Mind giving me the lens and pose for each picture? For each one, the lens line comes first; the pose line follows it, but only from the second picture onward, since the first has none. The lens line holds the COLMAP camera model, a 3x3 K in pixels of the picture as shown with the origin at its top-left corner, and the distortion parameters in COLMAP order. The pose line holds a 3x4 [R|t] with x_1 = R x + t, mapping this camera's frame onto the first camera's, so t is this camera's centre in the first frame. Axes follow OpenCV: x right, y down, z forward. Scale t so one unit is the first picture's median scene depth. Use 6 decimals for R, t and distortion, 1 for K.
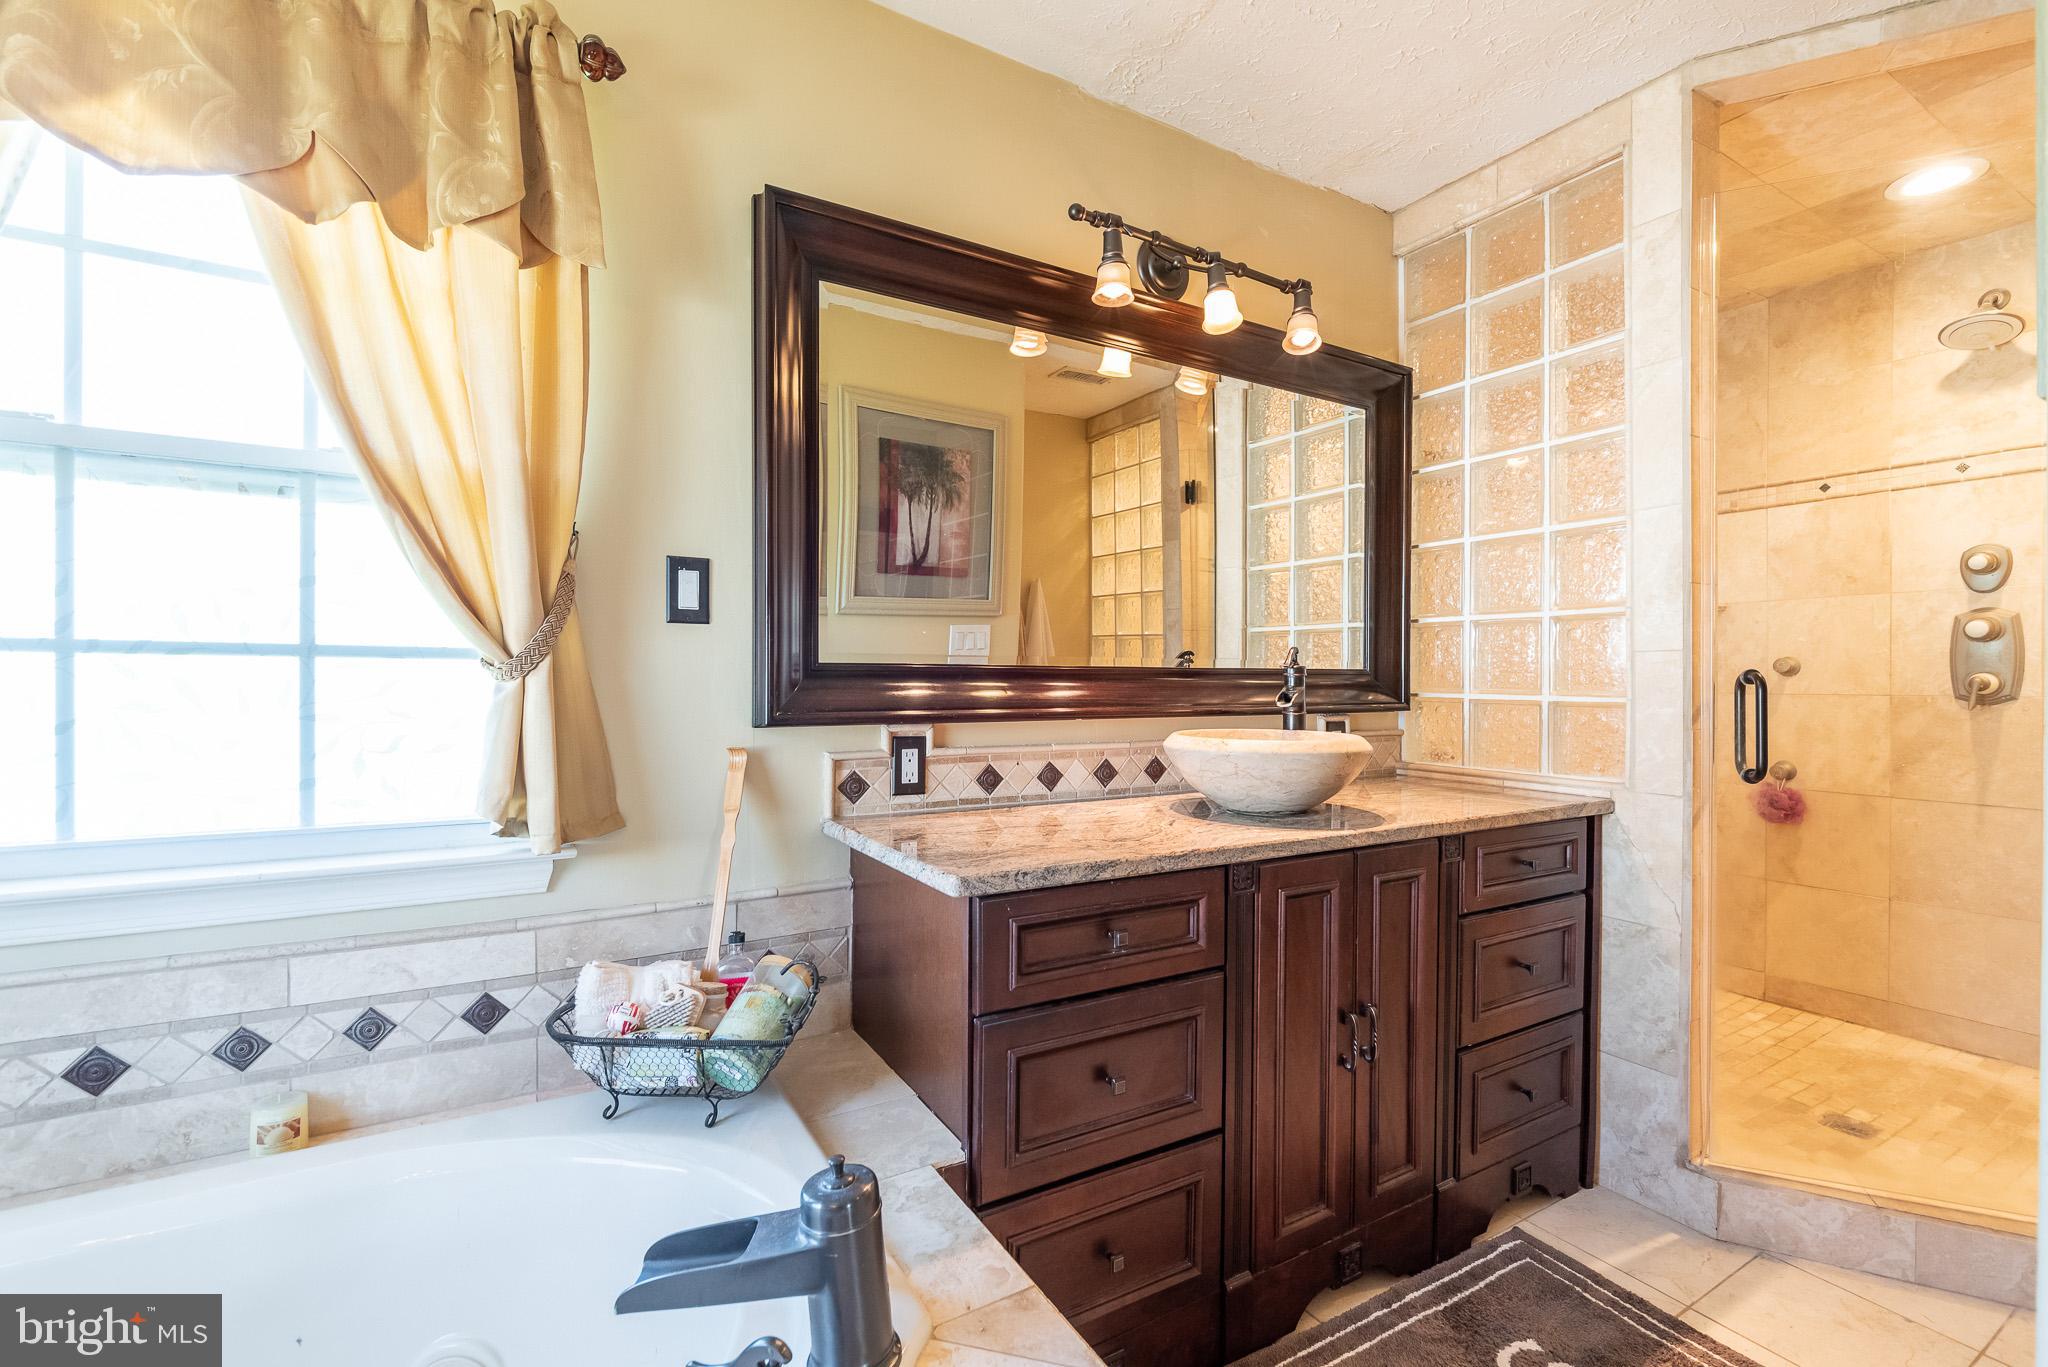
lens RADIAL K [[908.4, 0, 1033.6], [0, 908.4, 689.1], [0, 0, 1]] dist [-0.007826, 0.002912]
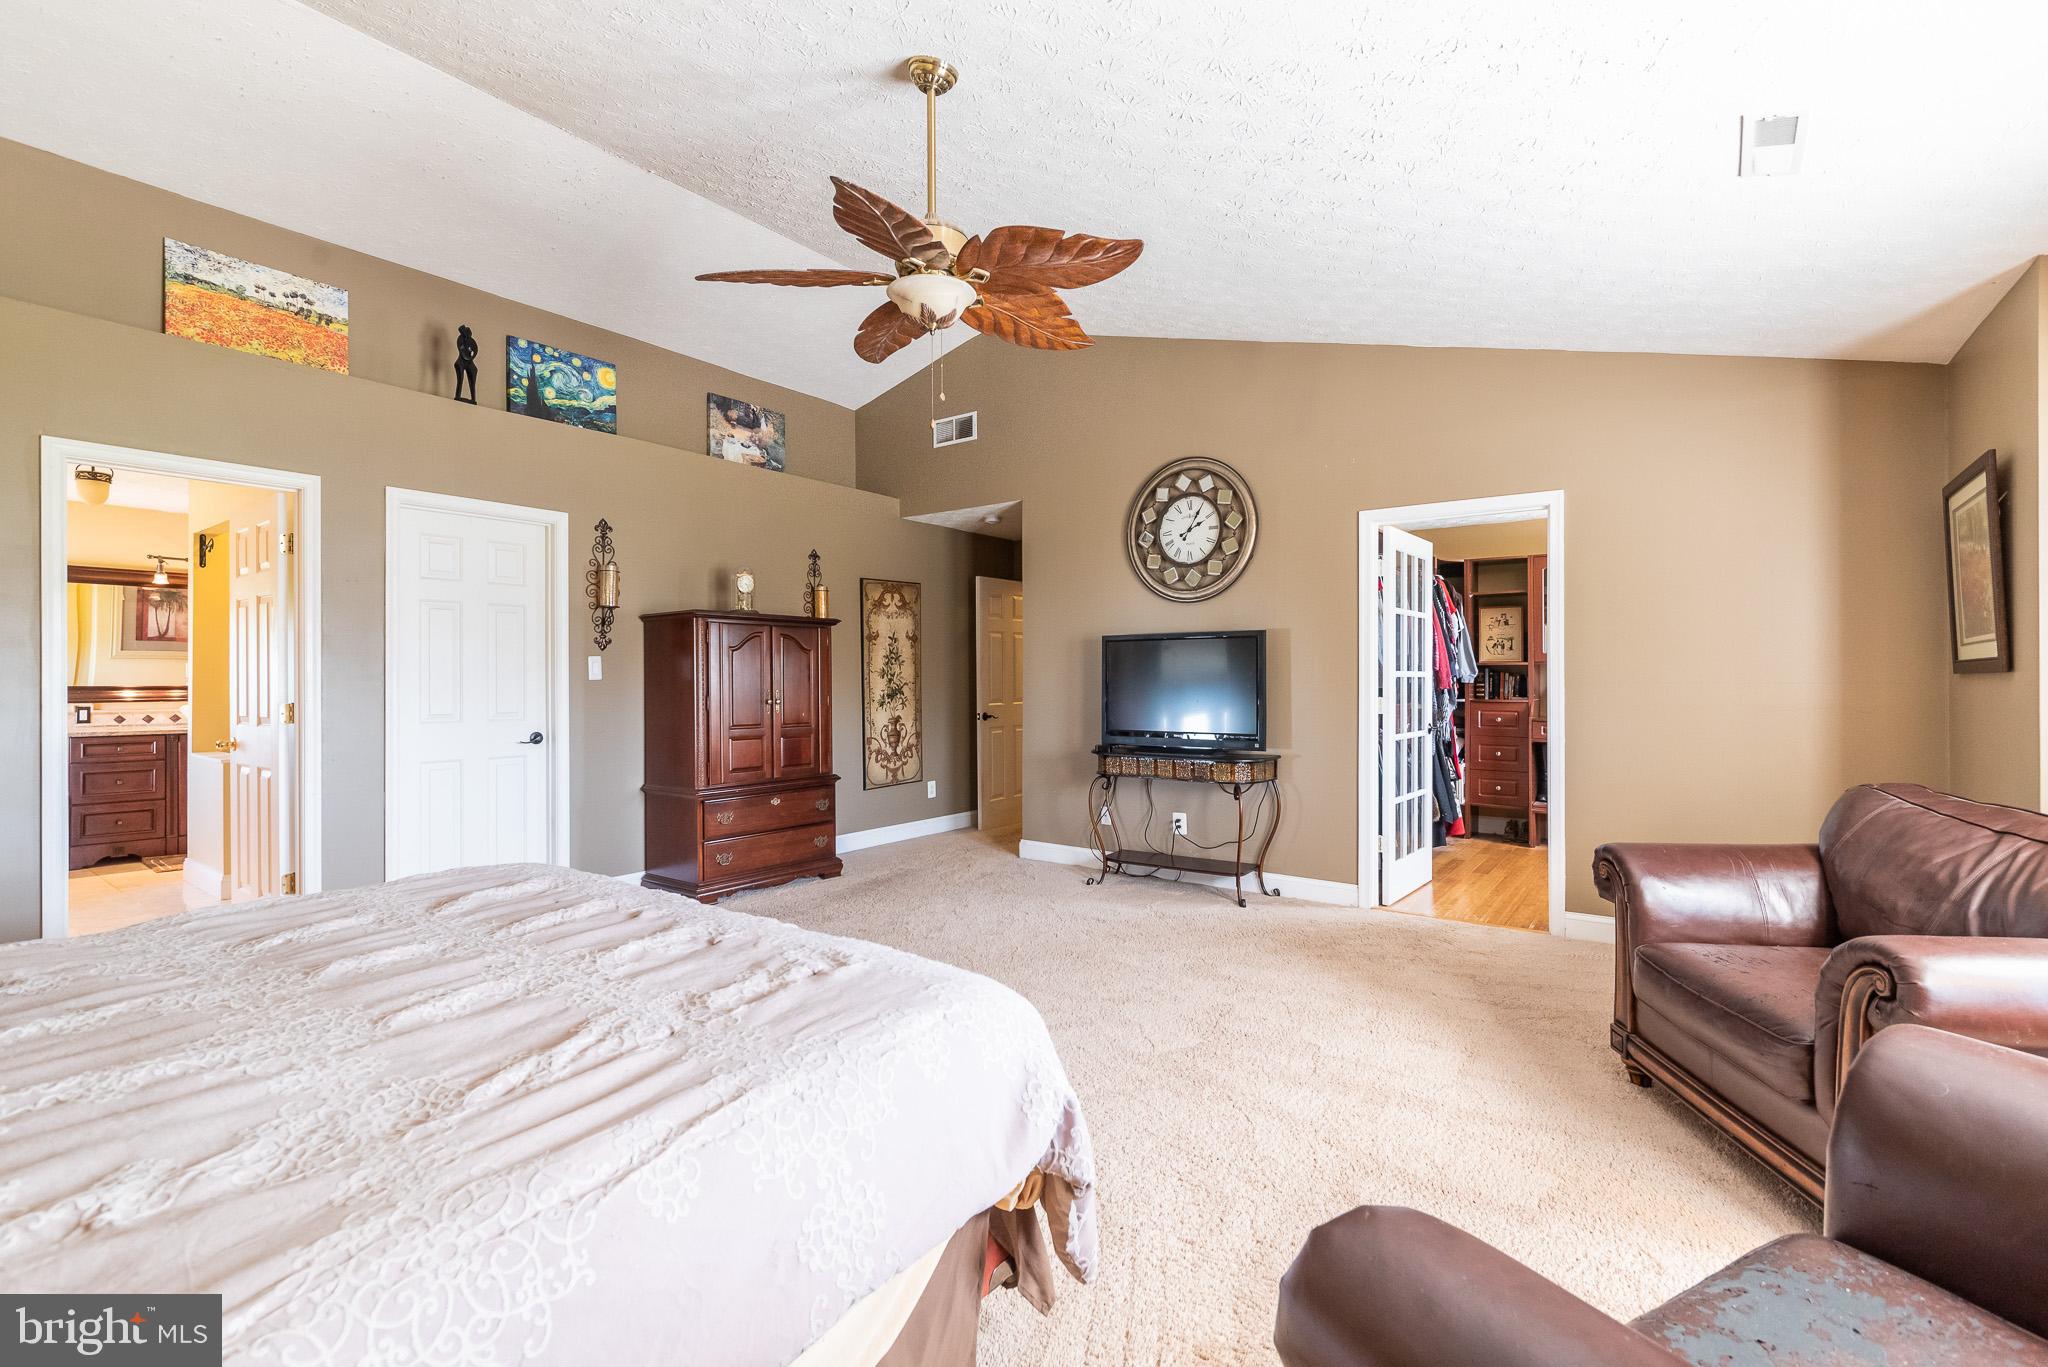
lens RADIAL K [[908.4, 0, 1024.0], [0, 908.4, 675.4], [0, 0, 1]] dist [-0.007826, 0.002912]
pose [[0.917202, -0.000508, 0.398422, 2.529103], [0.005693, 0.999914, -0.011830, -0.009783], [-0.398382, 0.013119, 0.917126, -5.113001]]
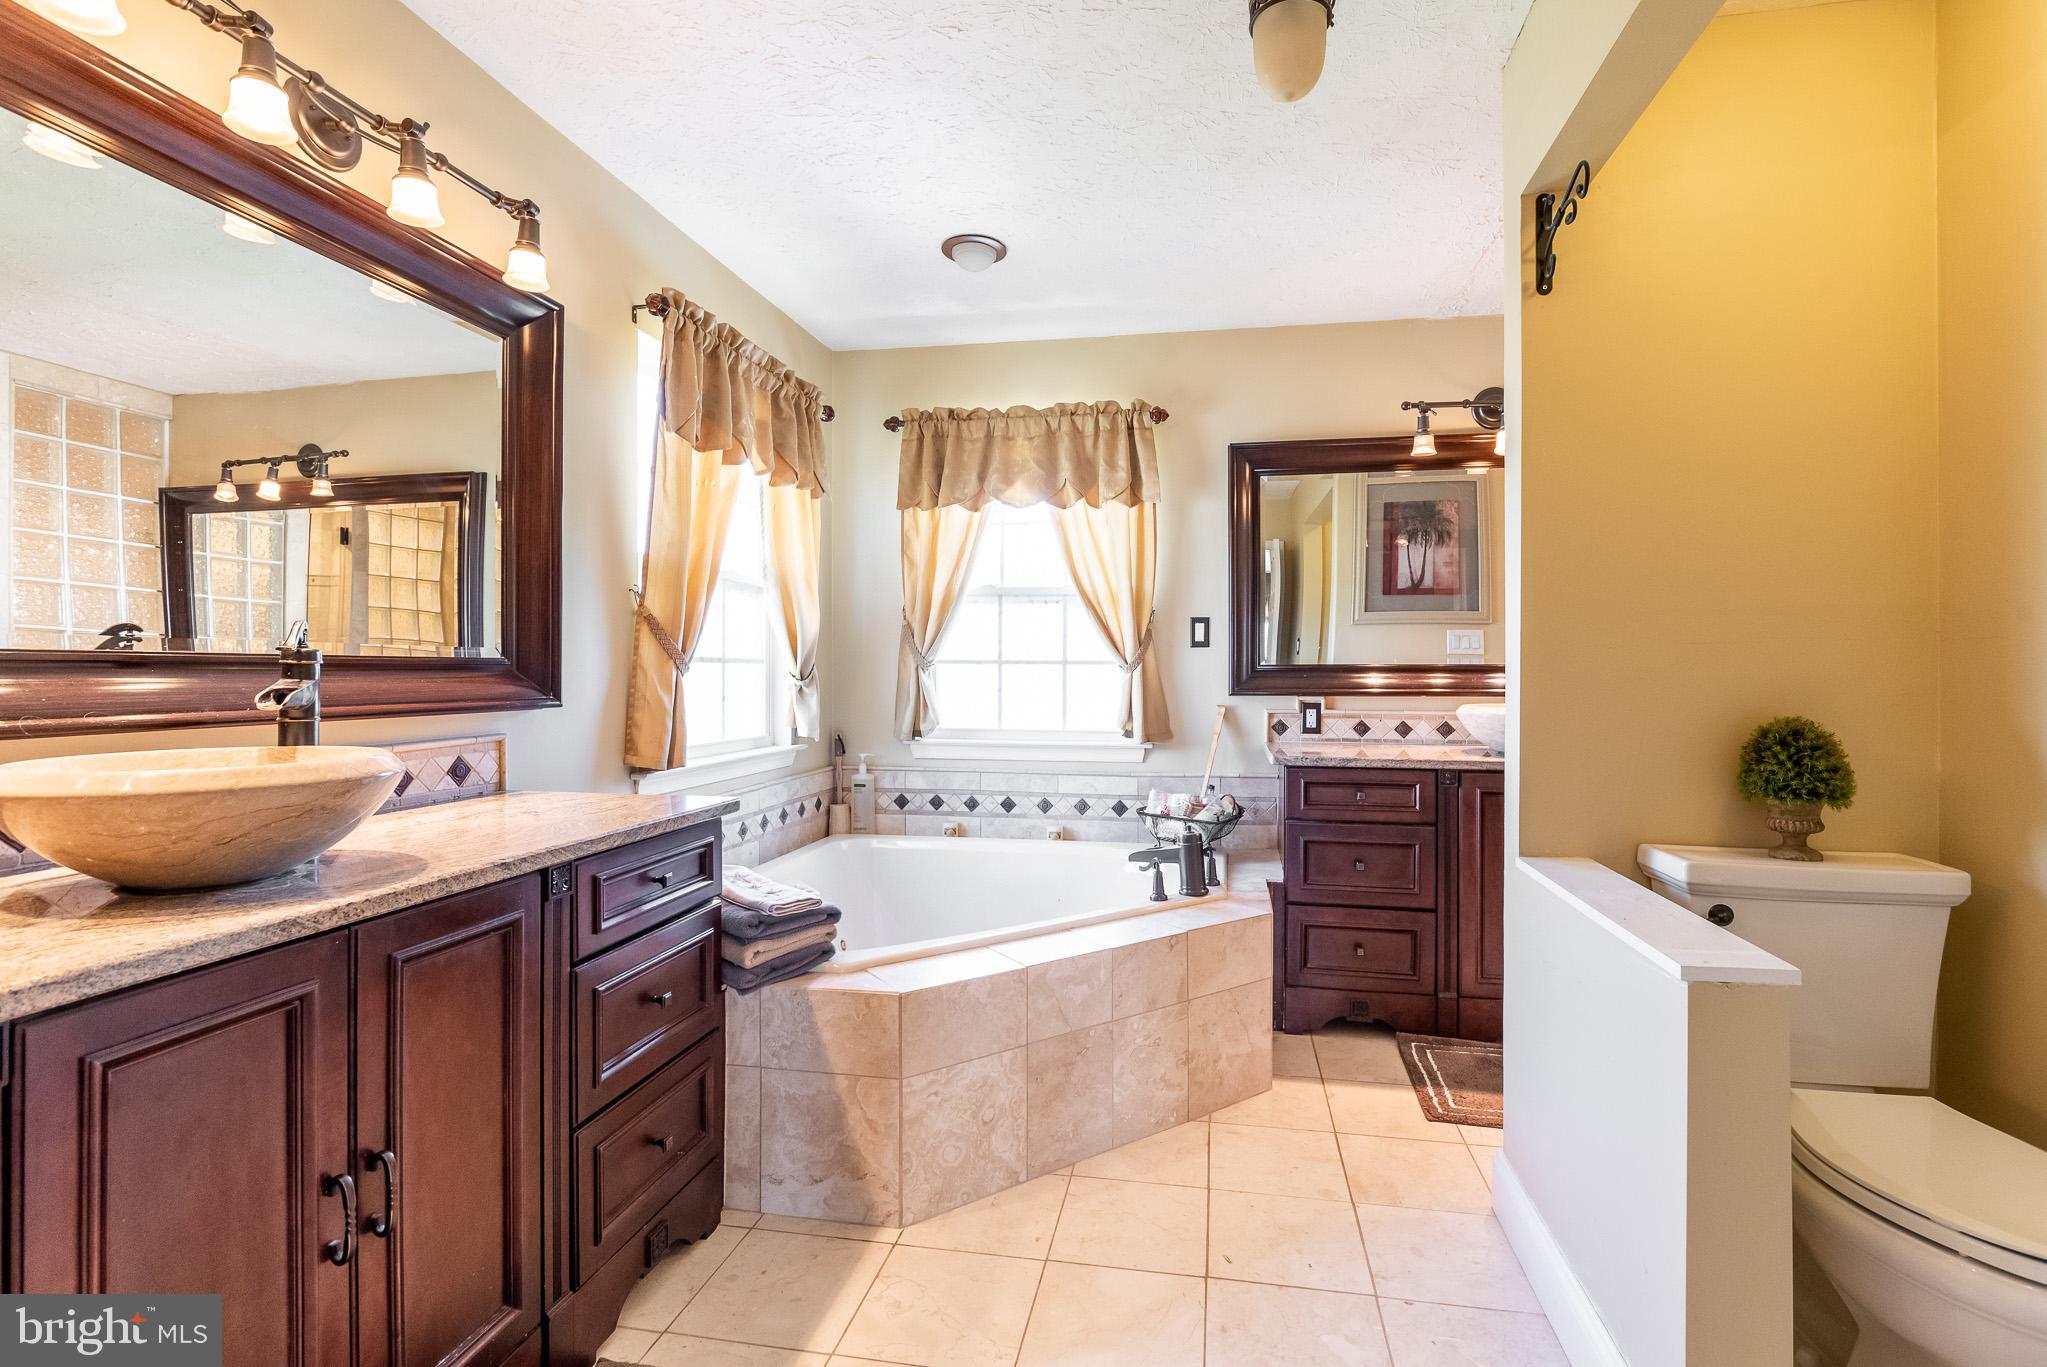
lens RADIAL K [[908.0, 0, 1020.5], [0, 908.0, 677.6], [0, 0, 1]] dist [-0.007826, 0.002912]
pose [[0.735620, 0.001744, -0.677393, 0.987590], [-0.003129, 0.999995, -0.000824, 0.004440], [0.677388, 0.002726, 0.735621, -1.138853]]
